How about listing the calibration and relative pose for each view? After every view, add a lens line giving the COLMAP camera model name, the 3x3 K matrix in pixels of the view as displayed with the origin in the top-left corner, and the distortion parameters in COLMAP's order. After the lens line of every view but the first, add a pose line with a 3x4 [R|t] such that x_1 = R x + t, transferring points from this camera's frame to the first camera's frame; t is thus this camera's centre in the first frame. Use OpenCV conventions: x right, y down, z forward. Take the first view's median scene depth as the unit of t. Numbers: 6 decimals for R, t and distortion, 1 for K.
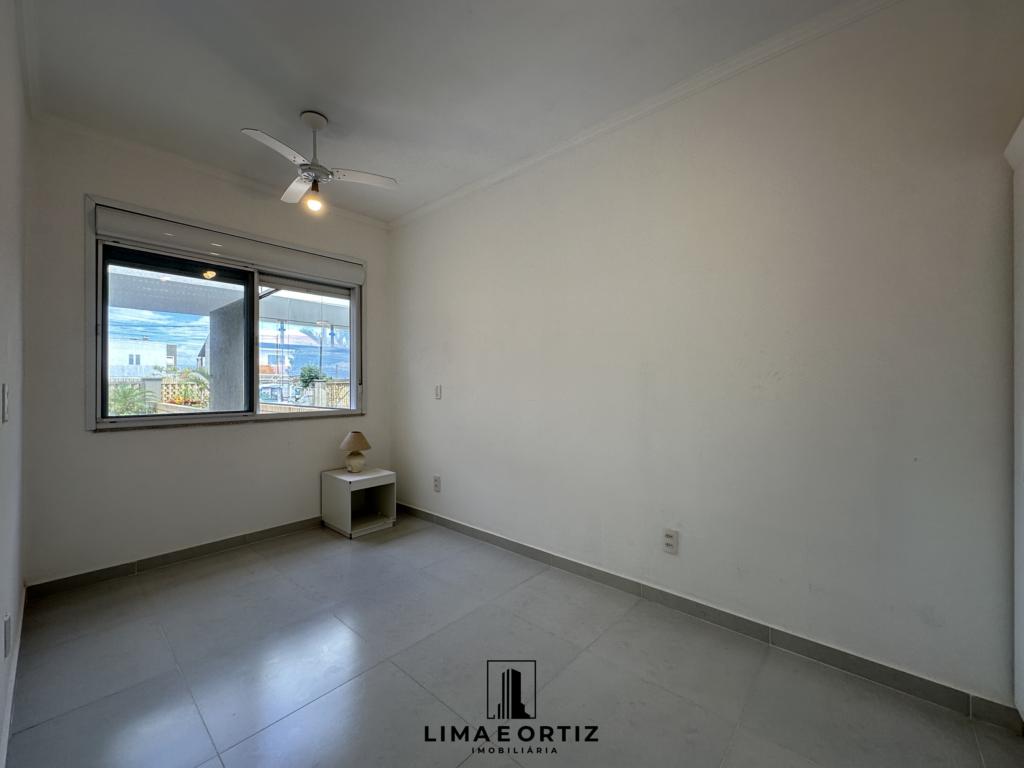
lens RADIAL K [[409.6, 0, 512.8], [0, 409.6, 383.0], [0, 0, 1]] dist [-0.003800, 0.000547]
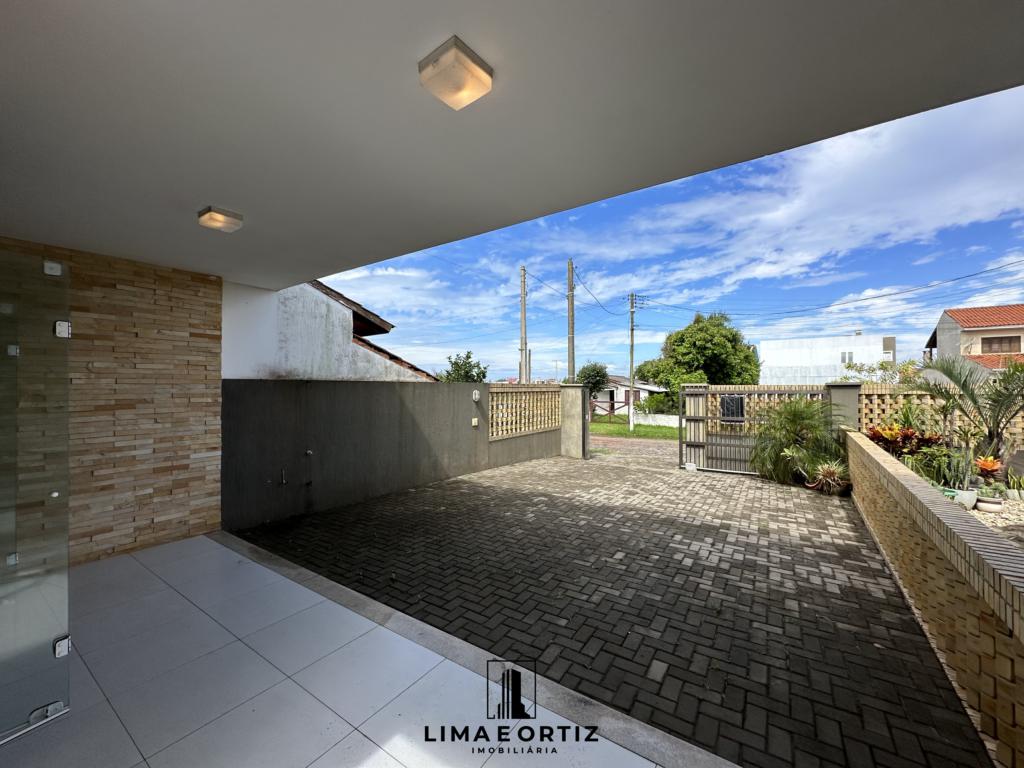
lens RADIAL K [[409.6, 0, 512.8], [0, 409.6, 383.0], [0, 0, 1]] dist [-0.003800, 0.000547]
pose [[0.126650, -0.003047, -0.991943, -0.355191], [0.008801, 0.999959, -0.001948, -0.015564], [0.991908, -0.008483, 0.126671, 0.446427]]
